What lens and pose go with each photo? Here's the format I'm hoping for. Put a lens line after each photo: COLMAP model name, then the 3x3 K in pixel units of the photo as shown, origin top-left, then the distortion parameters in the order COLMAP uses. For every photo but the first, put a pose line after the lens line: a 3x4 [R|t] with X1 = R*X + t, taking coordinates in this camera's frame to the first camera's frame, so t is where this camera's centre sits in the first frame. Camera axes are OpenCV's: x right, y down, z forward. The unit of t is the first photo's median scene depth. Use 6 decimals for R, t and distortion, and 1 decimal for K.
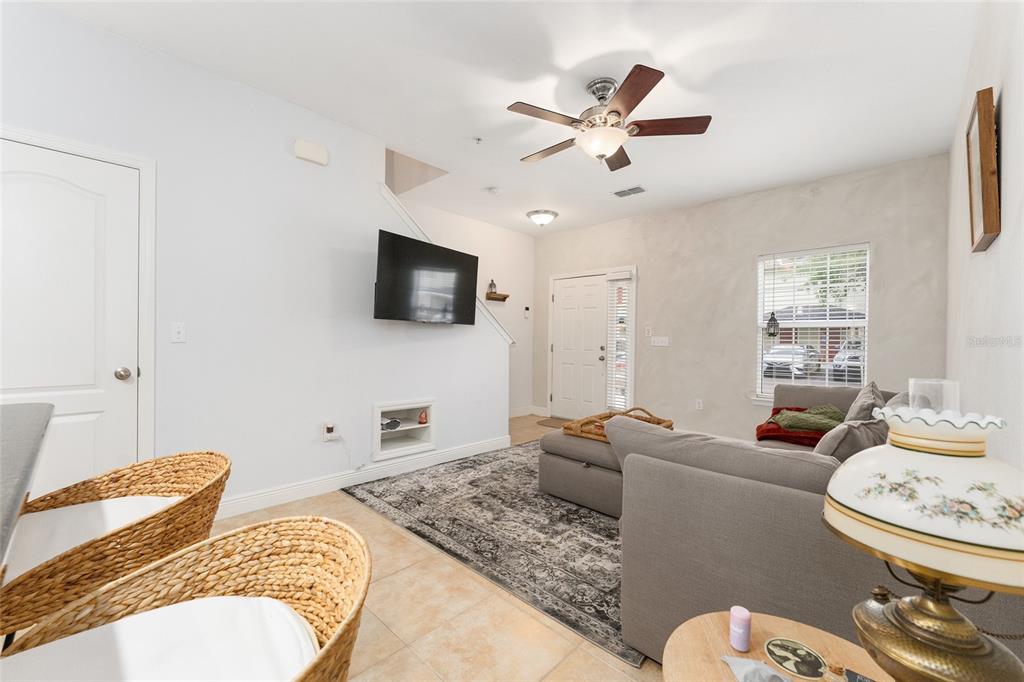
lens RADIAL K [[415.8, 0, 512.5], [0, 415.8, 342.4], [0, 0, 1]] dist [-0.001317, -0.000107]
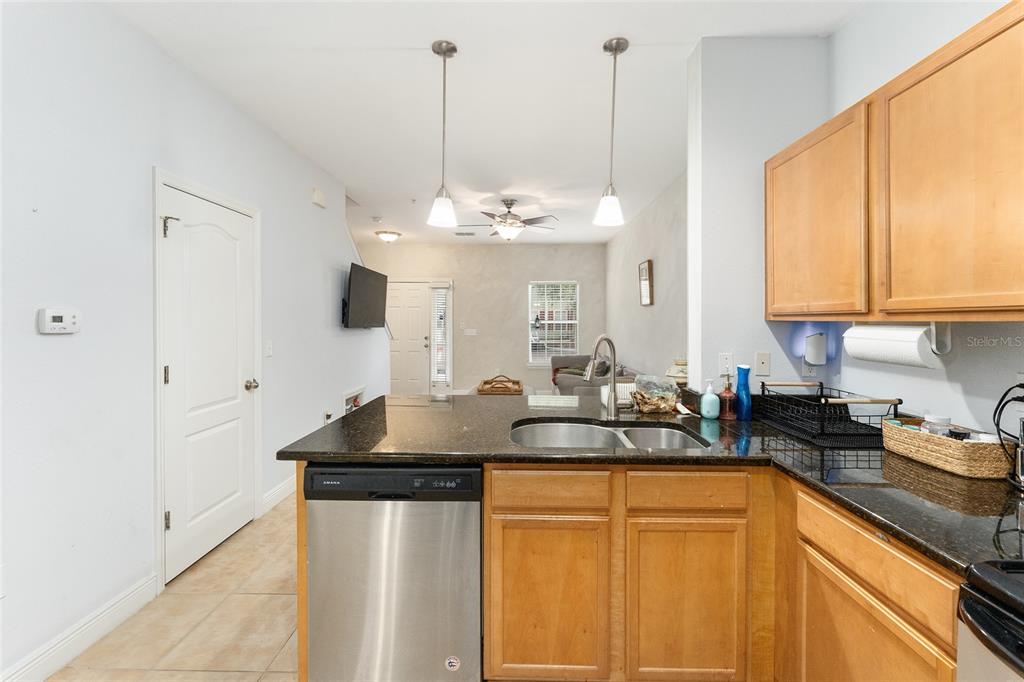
lens RADIAL K [[420.2, 0, 513.1], [0, 420.2, 321.1], [0, 0, 1]] dist [-0.001263, -0.000150]
pose [[0.738867, -0.016079, 0.673659, -0.887408], [0.015863, 0.999853, 0.006466, -0.082241], [-0.673664, 0.005909, 0.739014, -0.332554]]
